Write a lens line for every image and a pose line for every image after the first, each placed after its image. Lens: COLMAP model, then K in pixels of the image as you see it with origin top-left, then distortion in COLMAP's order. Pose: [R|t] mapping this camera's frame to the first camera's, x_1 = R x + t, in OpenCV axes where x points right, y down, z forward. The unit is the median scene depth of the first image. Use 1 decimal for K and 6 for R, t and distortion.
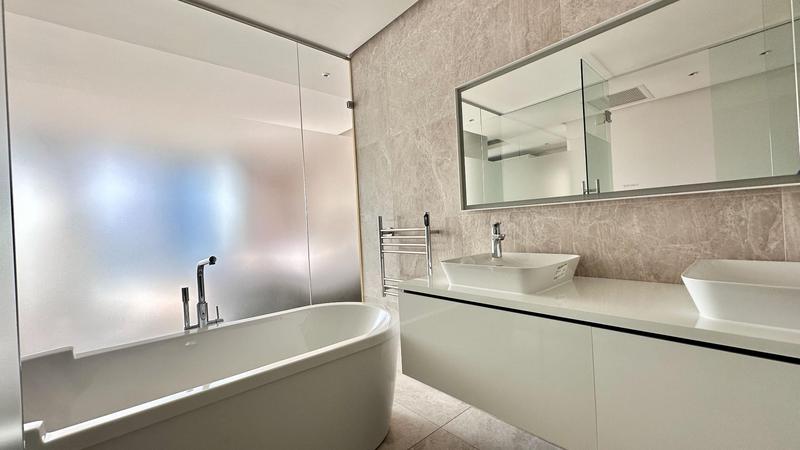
lens RADIAL K [[325.0, 0, 400.0], [0, 325.0, 225.0], [0, 0, 1]] dist [0.006556, 0.000045]
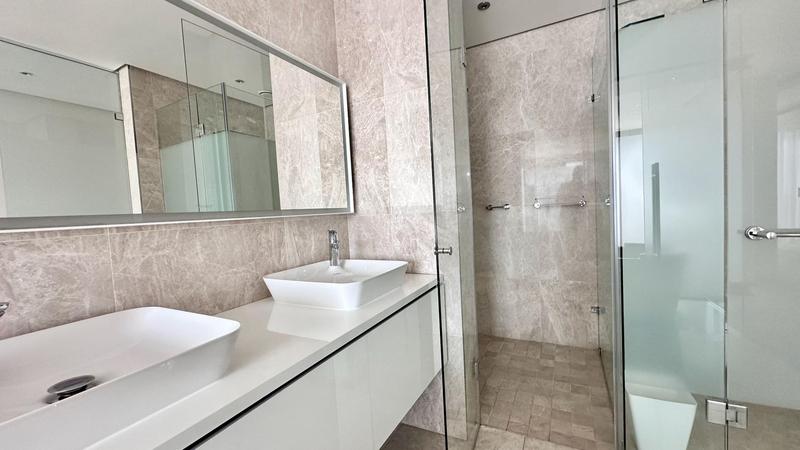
lens RADIAL K [[325.0, 0, 400.0], [0, 325.0, 225.0], [0, 0, 1]] dist [0.006556, 0.000045]
pose [[-0.347871, 0.018722, 0.937355, -0.260037], [0.066020, 0.997808, 0.004572, -0.042628], [-0.935215, 0.063474, -0.348345, 0.799264]]
